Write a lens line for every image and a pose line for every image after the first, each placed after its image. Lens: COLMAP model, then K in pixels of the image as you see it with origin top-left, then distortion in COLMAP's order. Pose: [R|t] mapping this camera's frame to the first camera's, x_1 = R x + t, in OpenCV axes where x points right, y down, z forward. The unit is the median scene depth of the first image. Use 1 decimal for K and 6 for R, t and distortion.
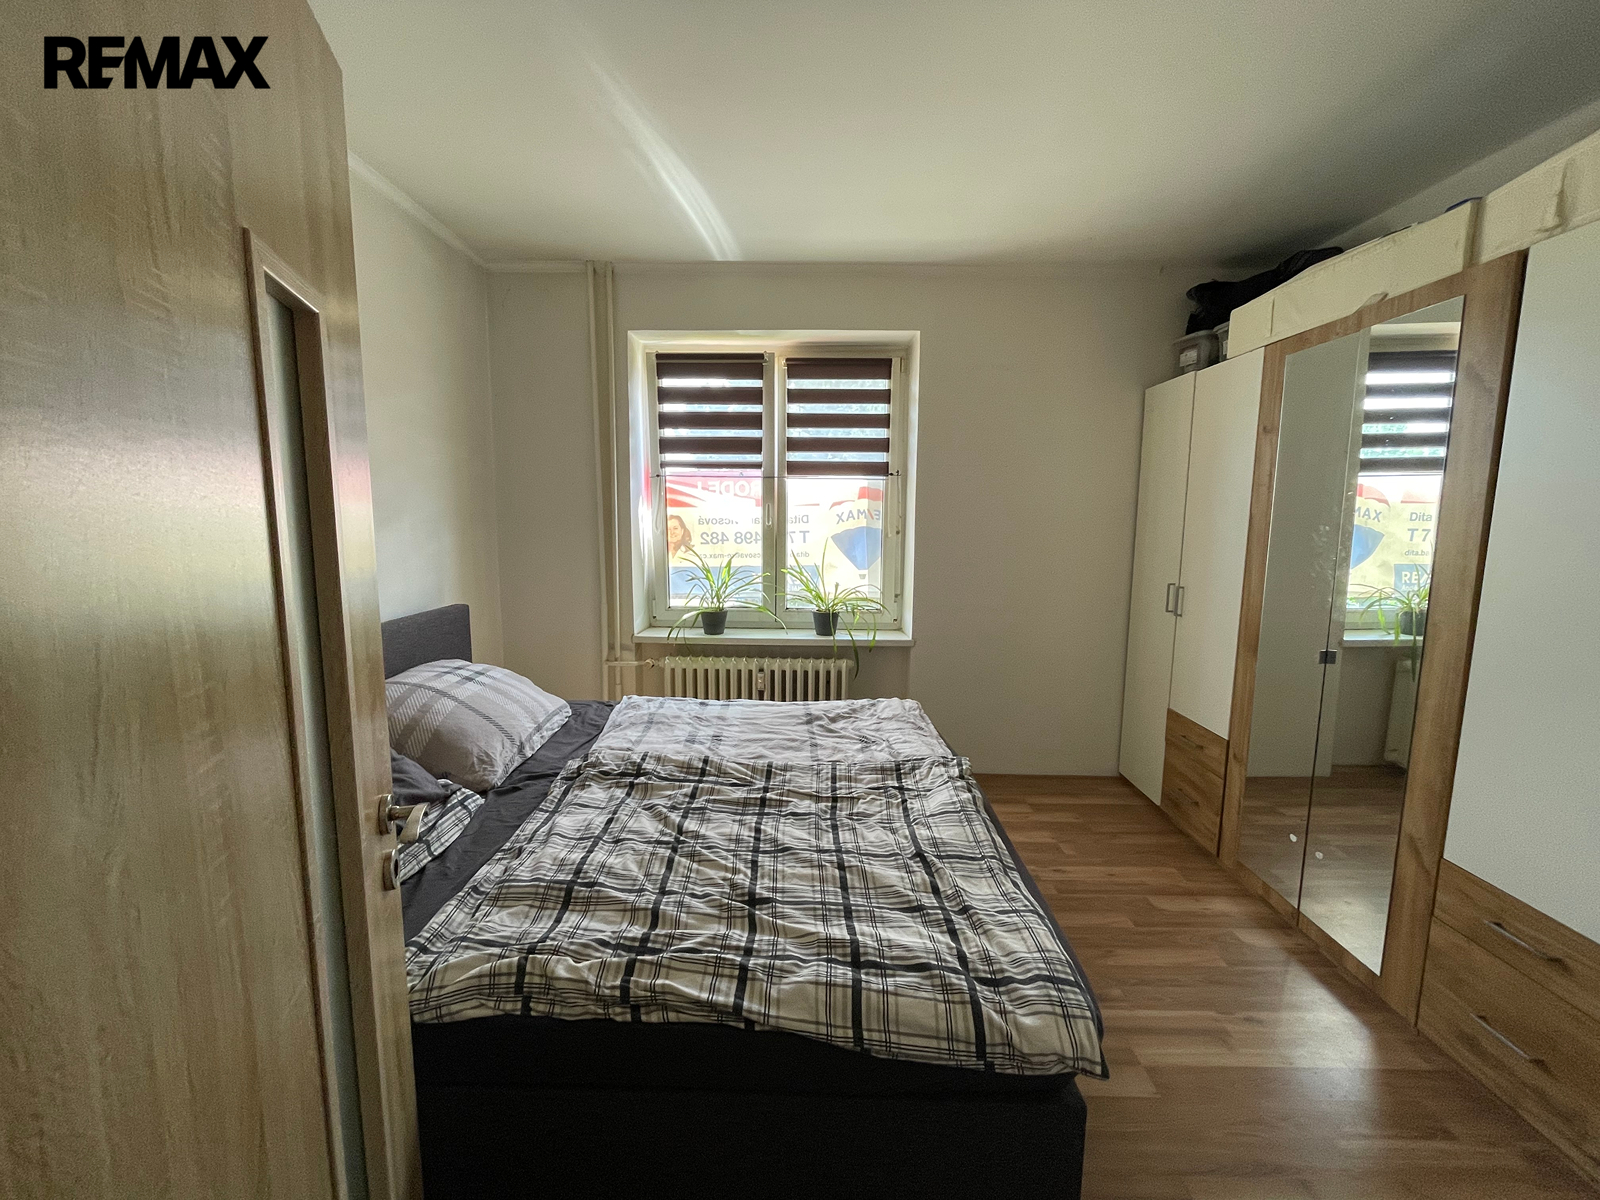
lens RADIAL K [[646.2, 0, 797.9], [0, 646.2, 597.0], [0, 0, 1]] dist [-0.001216, -0.000291]
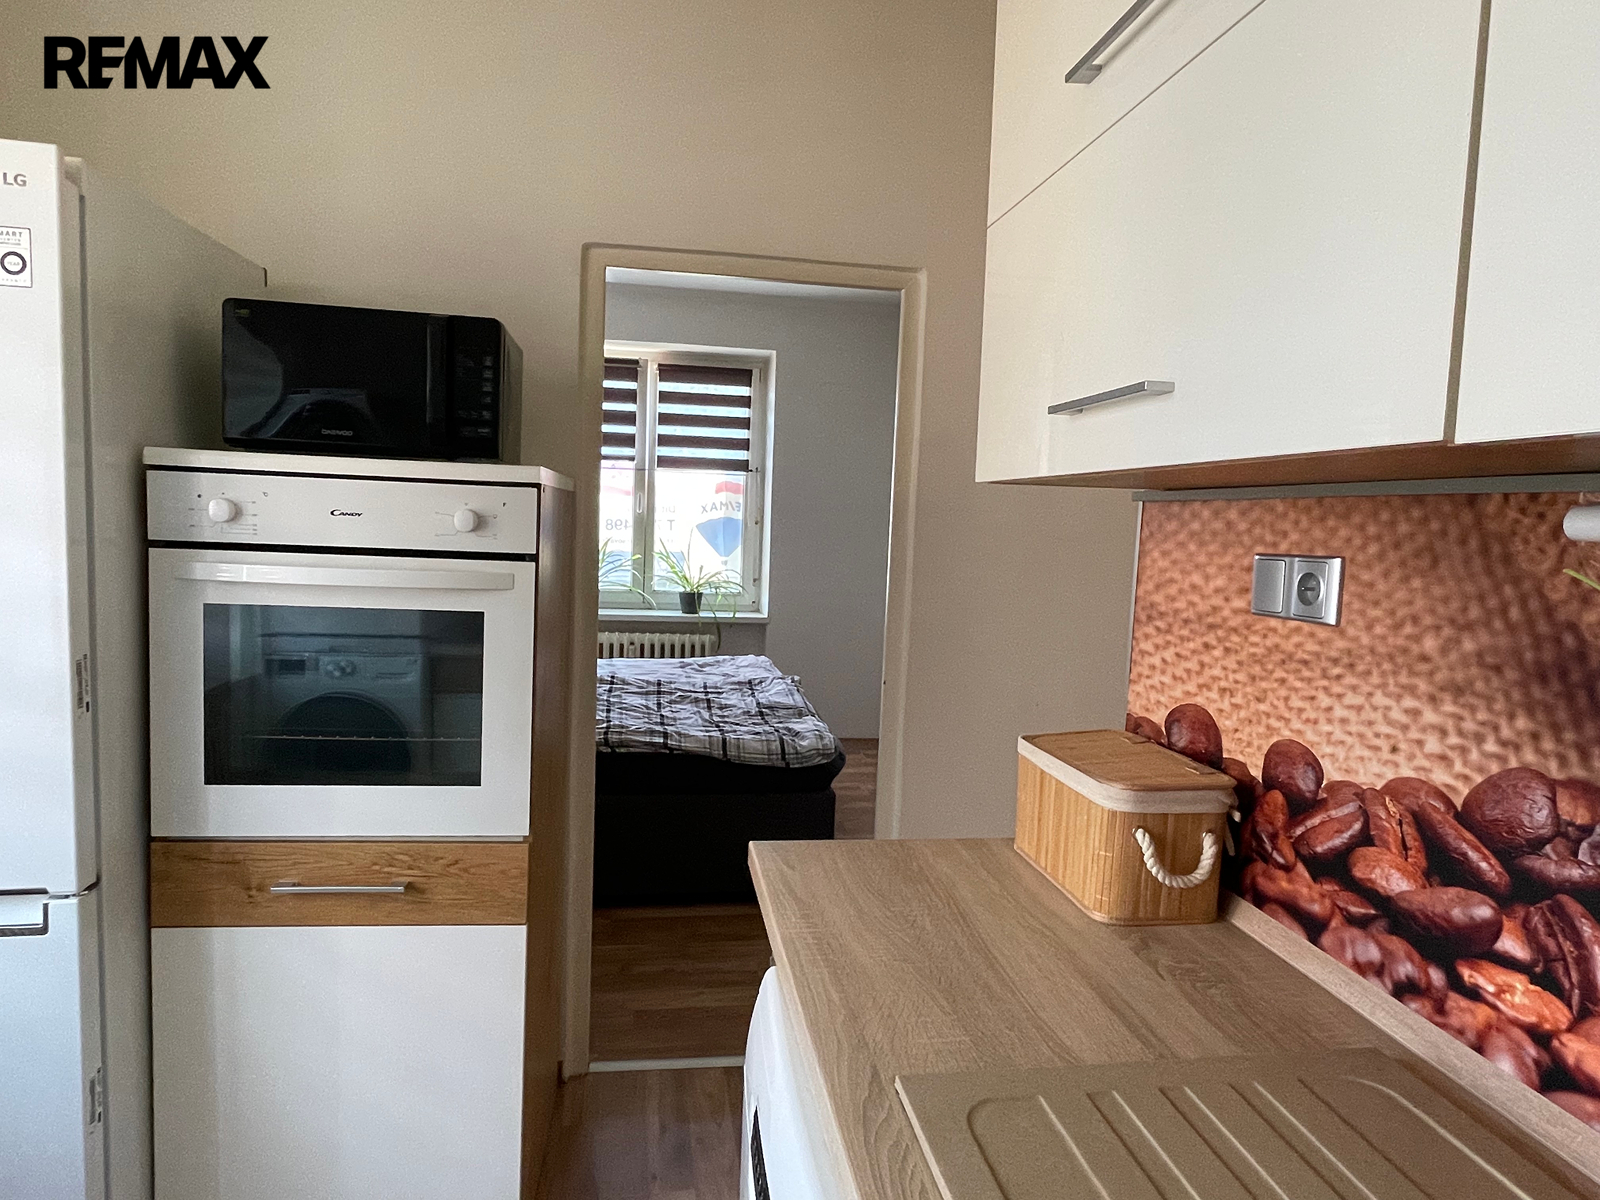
lens RADIAL K [[934.7, 0, 802.9], [0, 934.7, 606.3], [0, 0, 1]] dist [0.010186, 0.002088]
pose [[0.981926, 0.012525, 0.188852, -0.073804], [-0.007625, 0.999616, -0.026647, 0.091571], [-0.189114, 0.024725, 0.981644, -0.630686]]
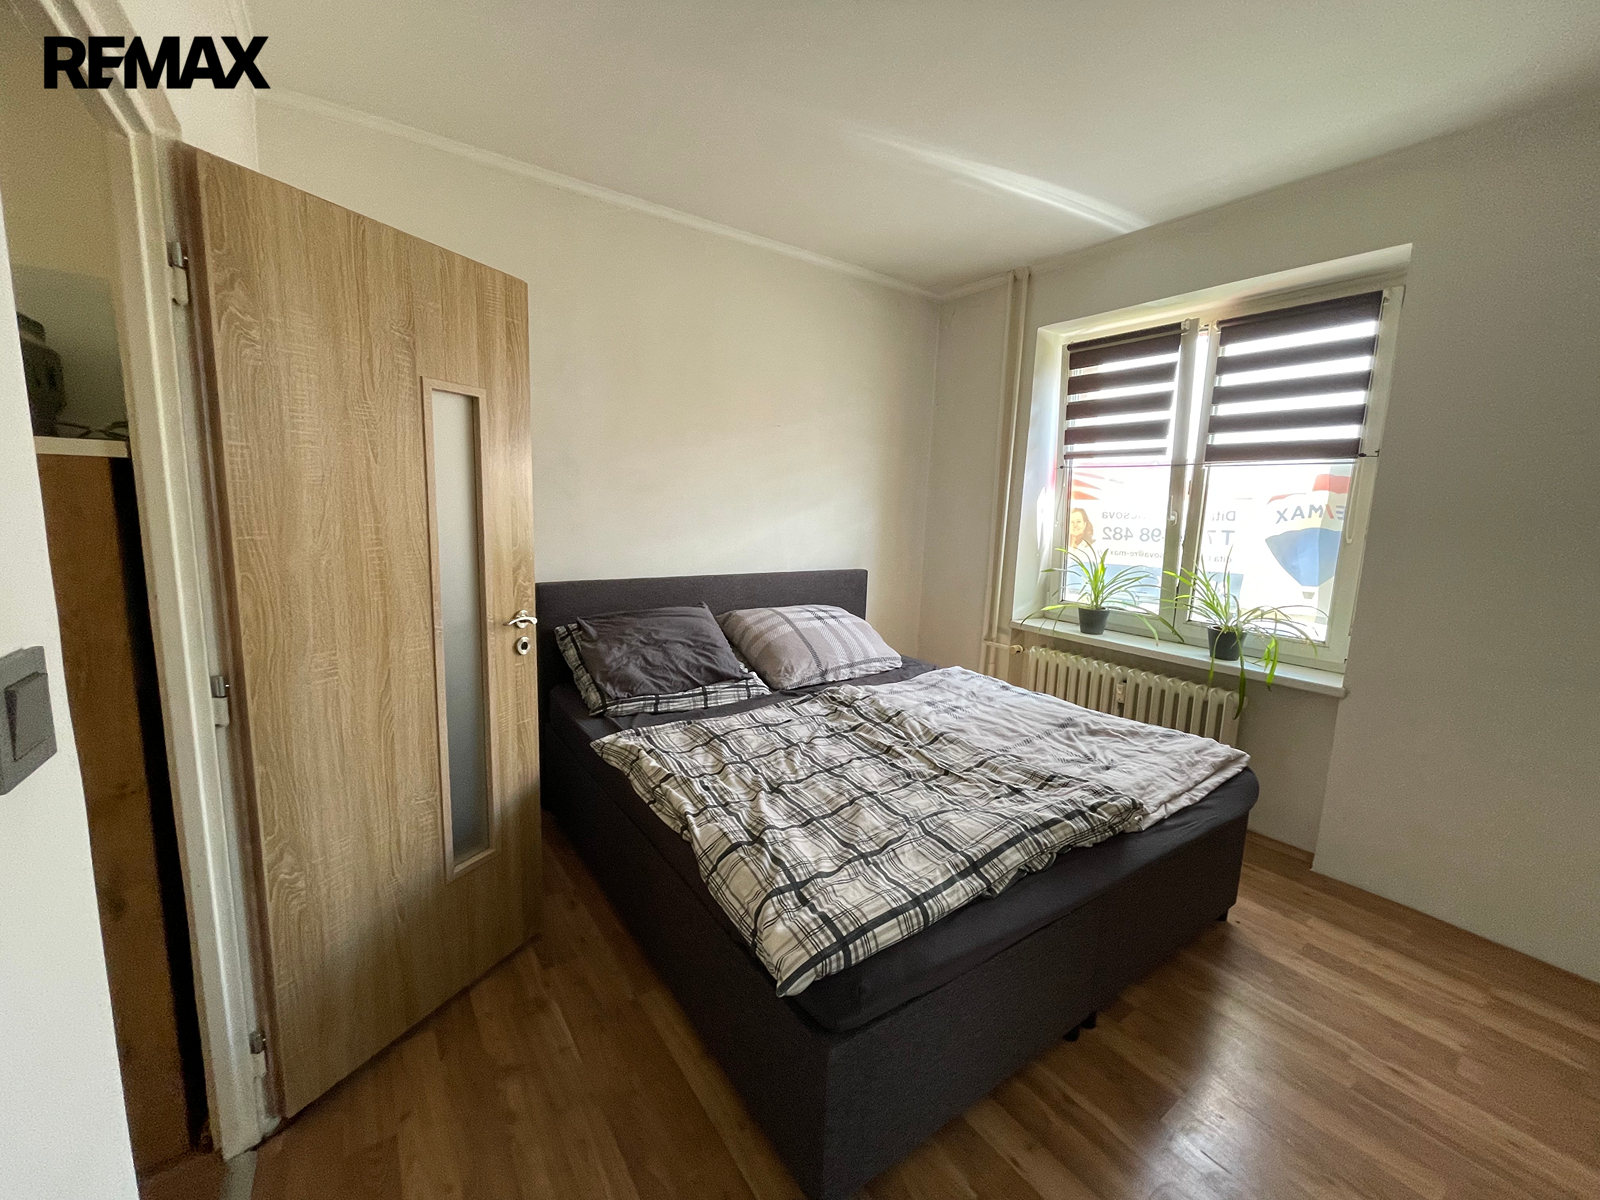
lens RADIAL K [[646.2, 0, 802.3], [0, 646.2, 598.8], [0, 0, 1]] dist [-0.001216, -0.000291]
pose [[0.591077, 0.130138, -0.796048, 0.380217], [-0.132210, 0.989183, 0.063544, 0.002627], [0.795706, 0.067686, 0.601889, 0.097736]]
